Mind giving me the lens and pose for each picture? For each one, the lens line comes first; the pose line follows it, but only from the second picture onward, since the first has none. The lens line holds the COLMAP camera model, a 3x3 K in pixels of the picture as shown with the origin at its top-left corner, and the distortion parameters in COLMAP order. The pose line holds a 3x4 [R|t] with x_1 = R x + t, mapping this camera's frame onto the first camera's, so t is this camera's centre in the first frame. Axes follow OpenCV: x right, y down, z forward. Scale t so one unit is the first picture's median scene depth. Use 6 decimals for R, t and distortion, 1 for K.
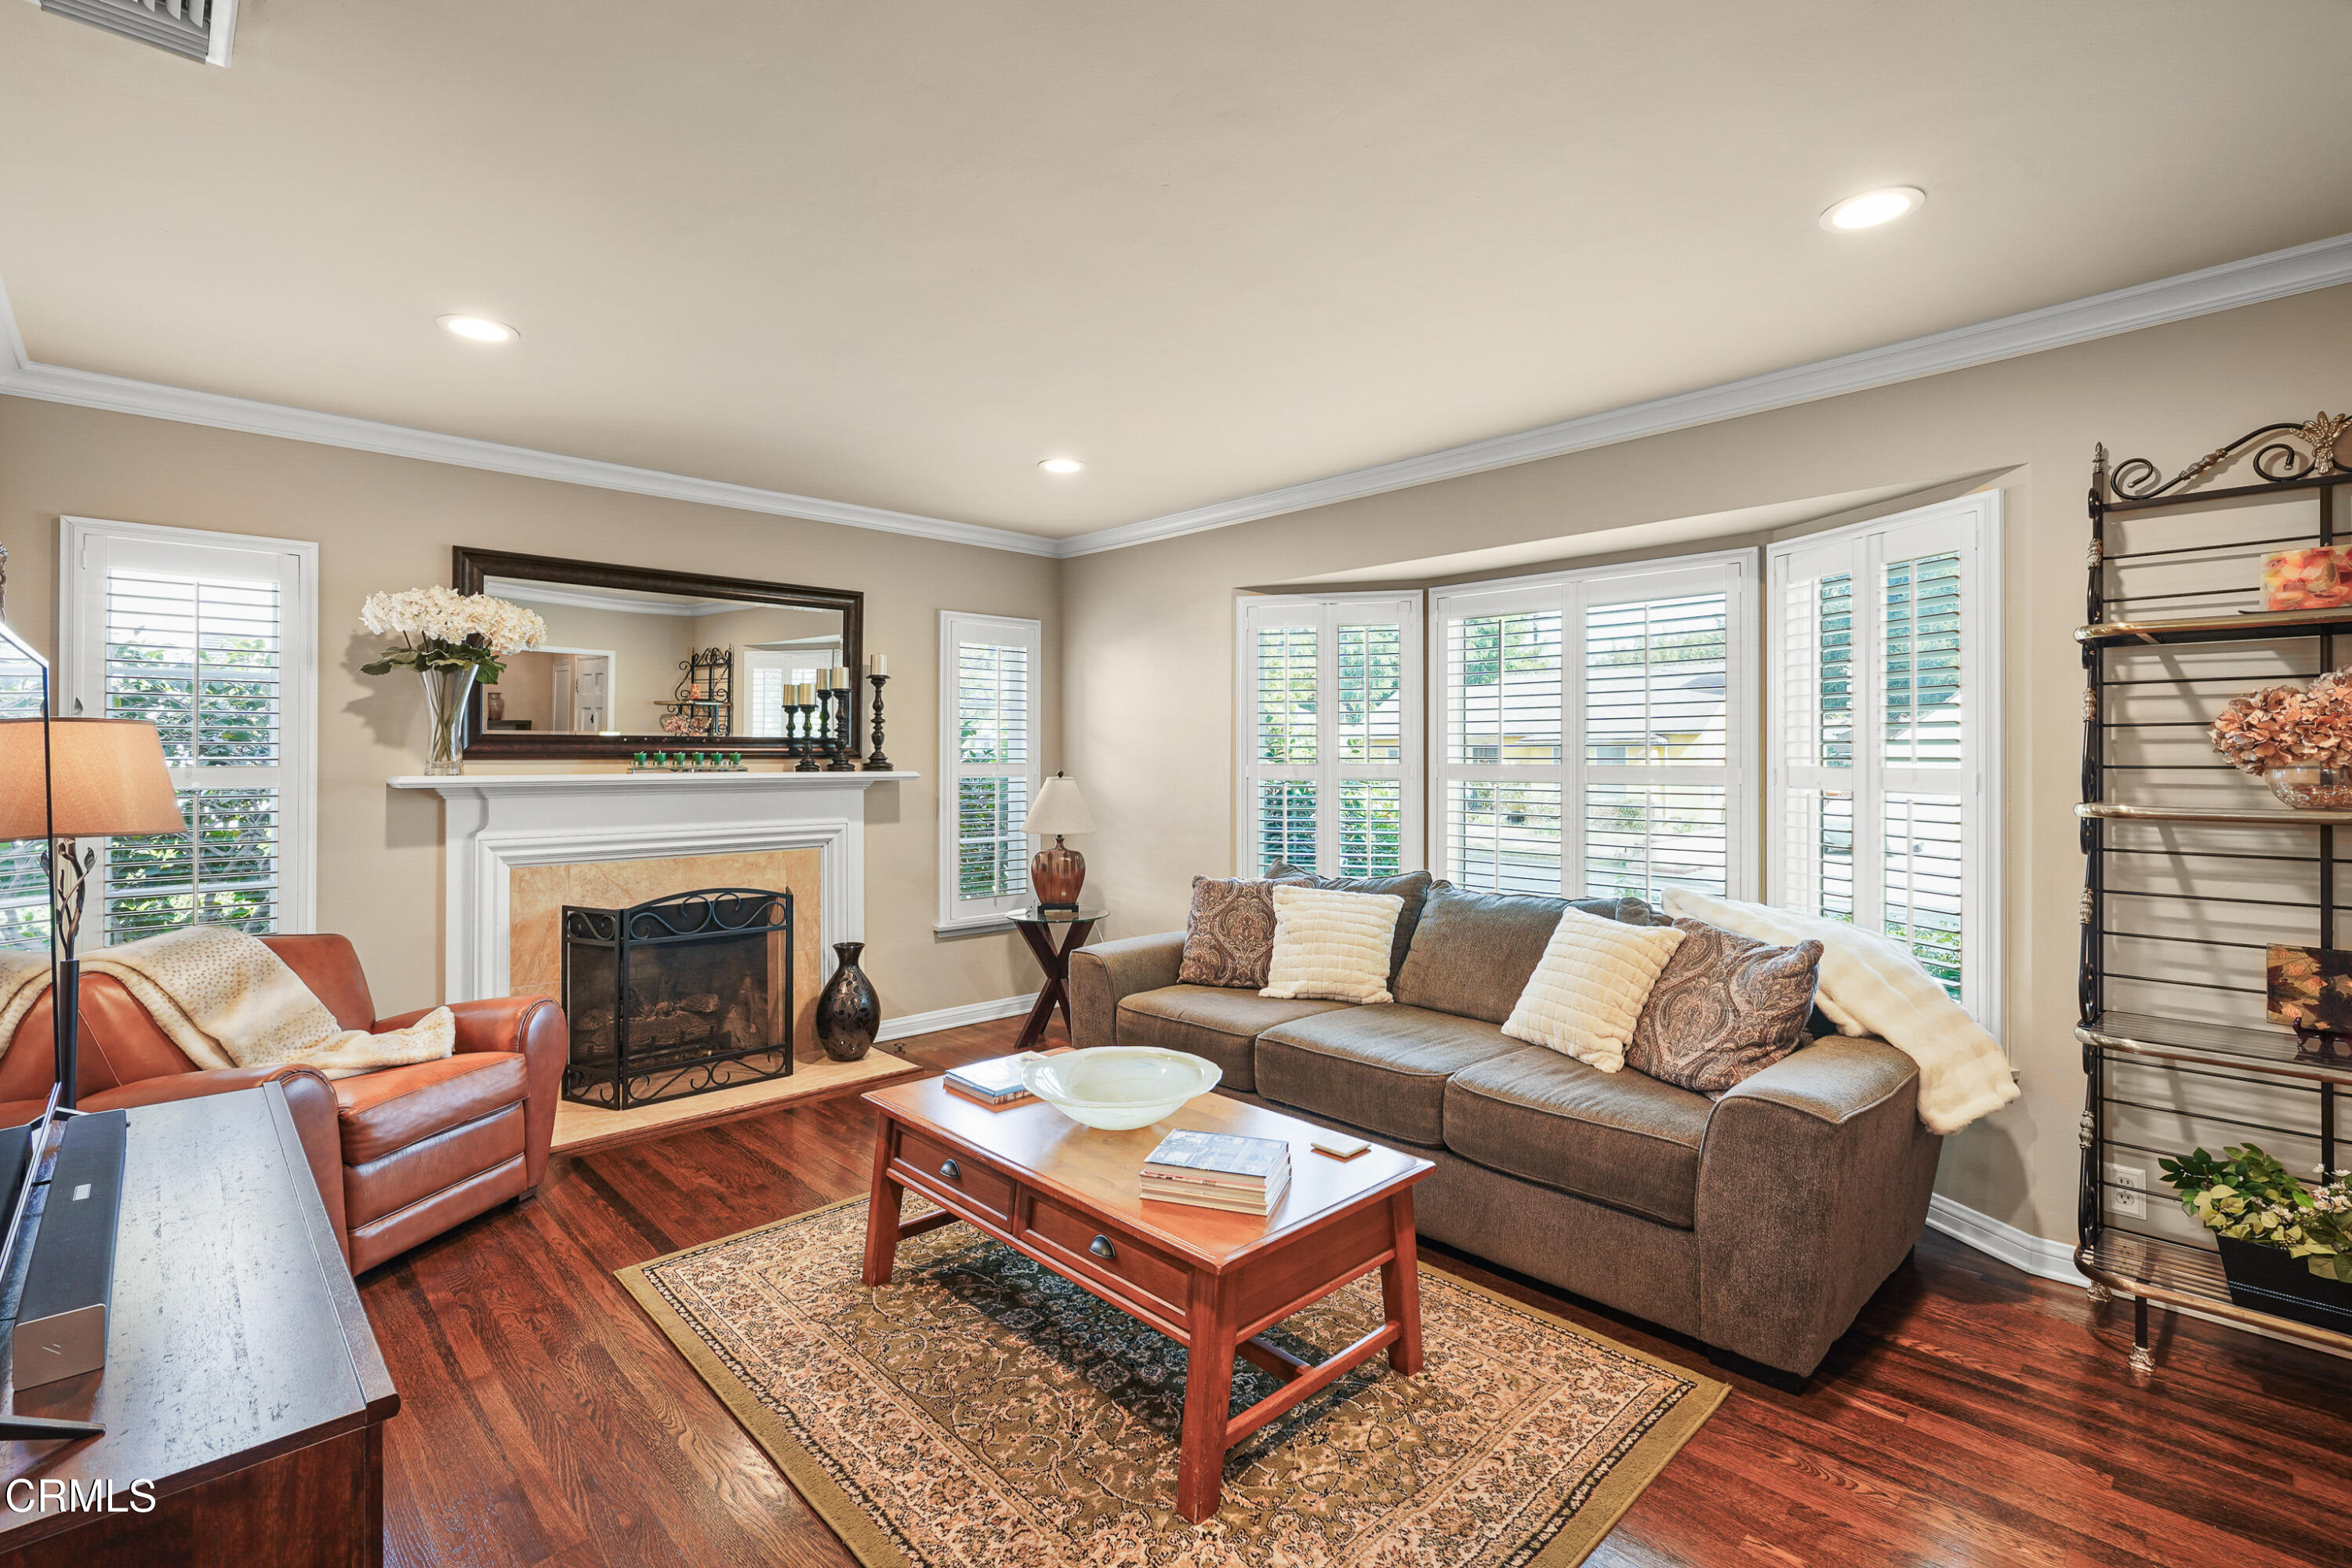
lens RADIAL K [[1072.7, 0, 1183.0], [0, 1072.7, 773.1], [0, 0, 1]] dist [-0.009051, 0.004703]
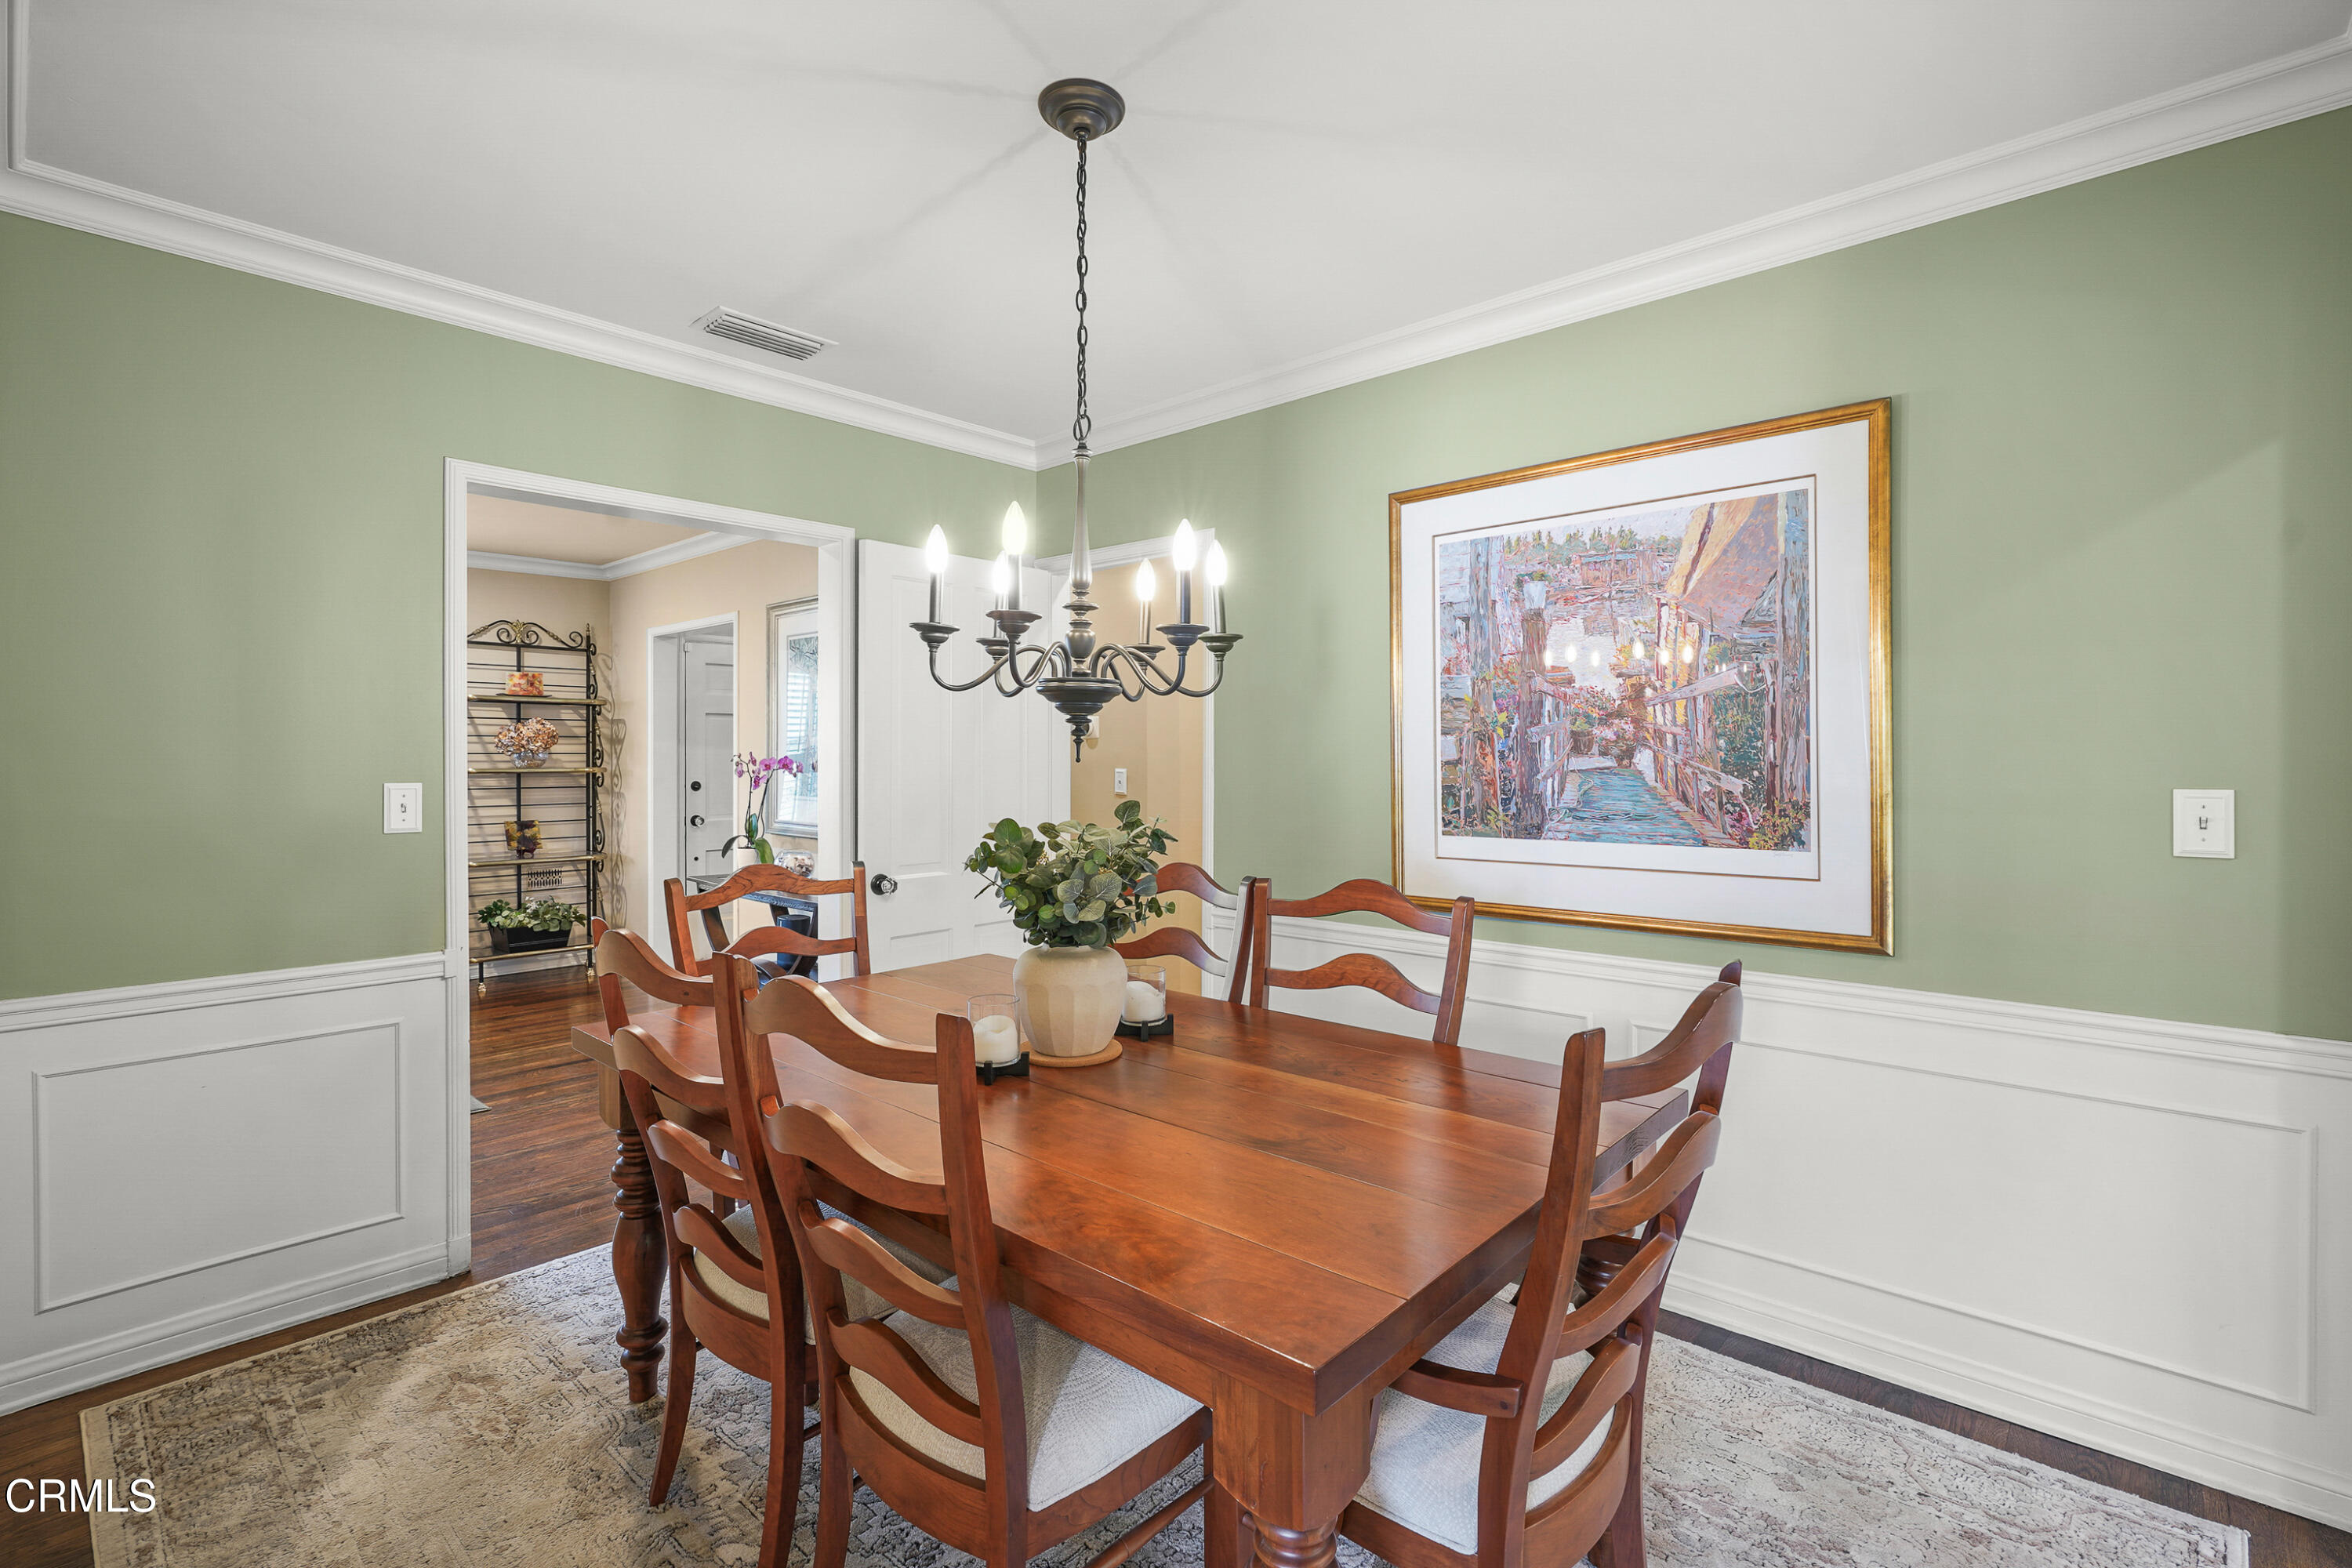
lens RADIAL K [[1072.7, 0, 1182.7], [0, 1072.7, 763.2], [0, 0, 1]] dist [-0.009051, 0.004703]
pose [[-0.056506, -0.011572, 0.998335, -1.651560], [0.004718, 0.999919, 0.011858, -0.003639], [-0.998391, 0.005381, -0.056446, -0.492624]]
